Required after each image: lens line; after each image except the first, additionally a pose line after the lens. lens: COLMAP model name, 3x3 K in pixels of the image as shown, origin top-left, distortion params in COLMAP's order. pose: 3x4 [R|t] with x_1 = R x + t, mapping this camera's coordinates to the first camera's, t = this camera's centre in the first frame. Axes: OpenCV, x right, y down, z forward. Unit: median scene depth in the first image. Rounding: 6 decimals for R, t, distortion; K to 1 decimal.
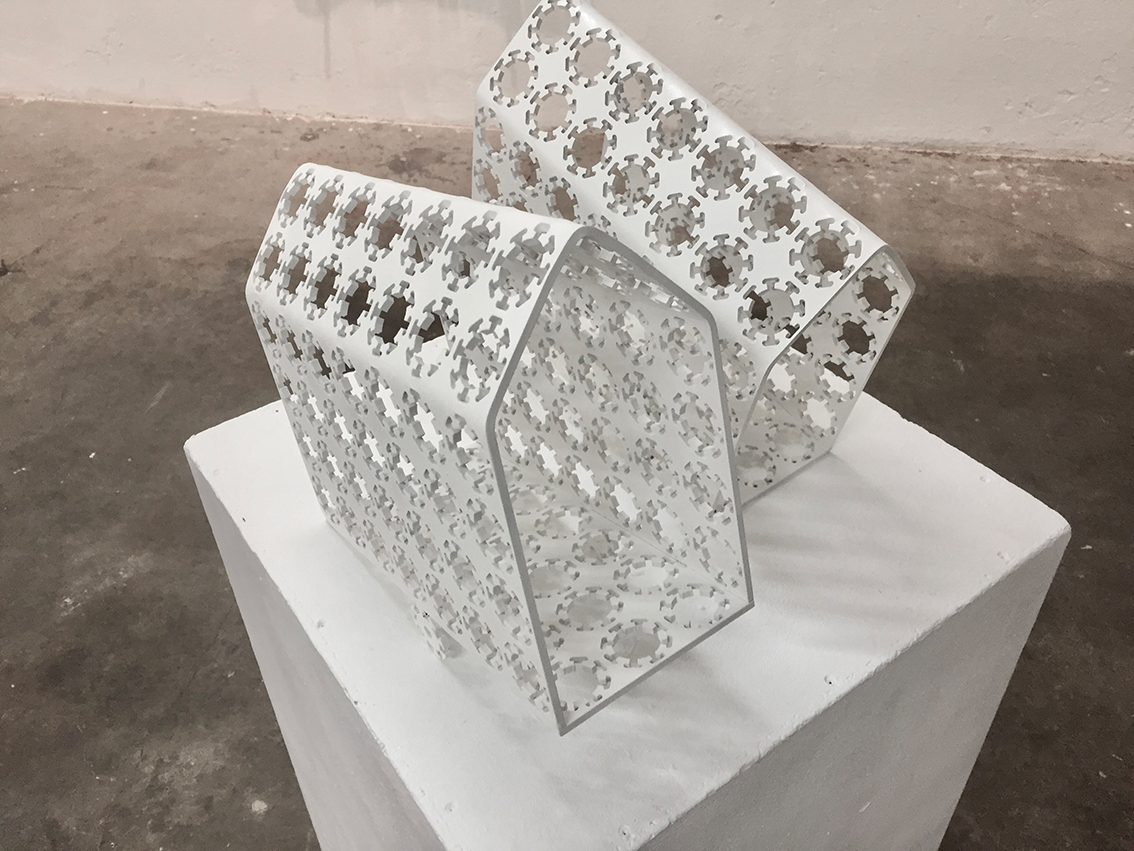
lens RADIAL K [[977.2, 0, 565.7], [0, 977.2, 427.1], [0, 0, 1]] dist [0.055710, -0.079409]
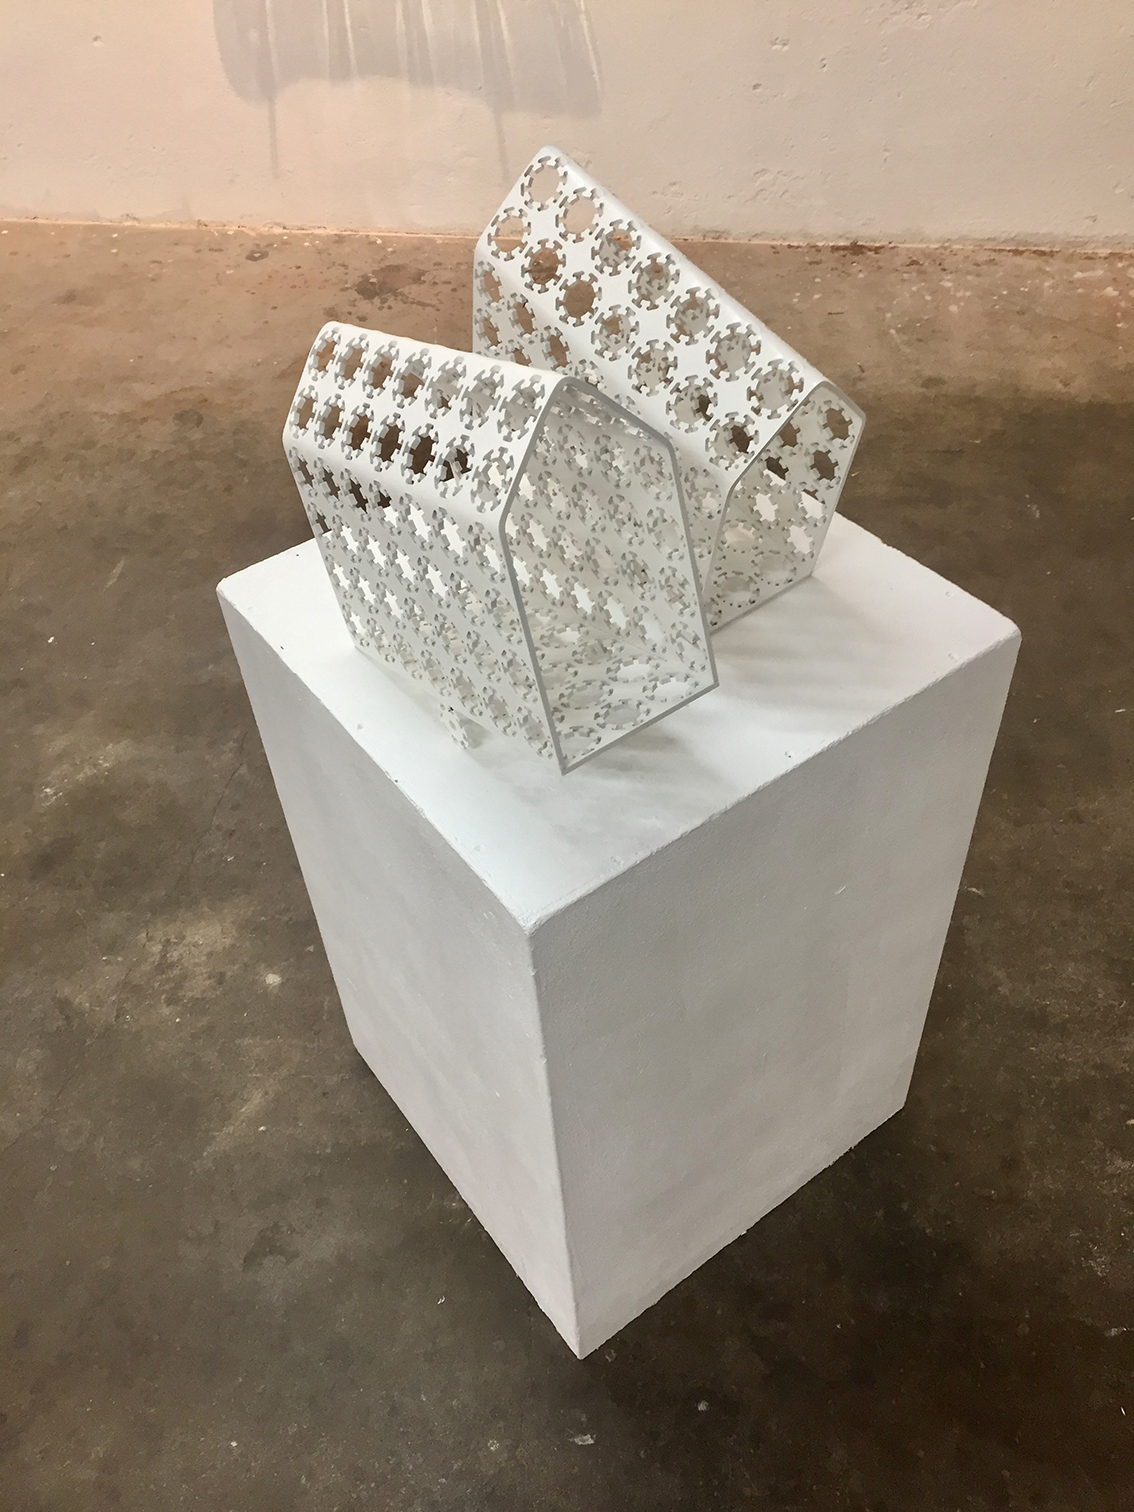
lens RADIAL K [[1302.9, 0, 567.9], [0, 1302.9, 752.4], [0, 0, 1]] dist [0.055710, -0.079409]
pose [[0.999482, -0.026276, -0.018587, 0.022709], [0.027909, 0.995193, 0.093874, 0.078357], [0.016031, -0.094344, 0.995411, -0.468767]]
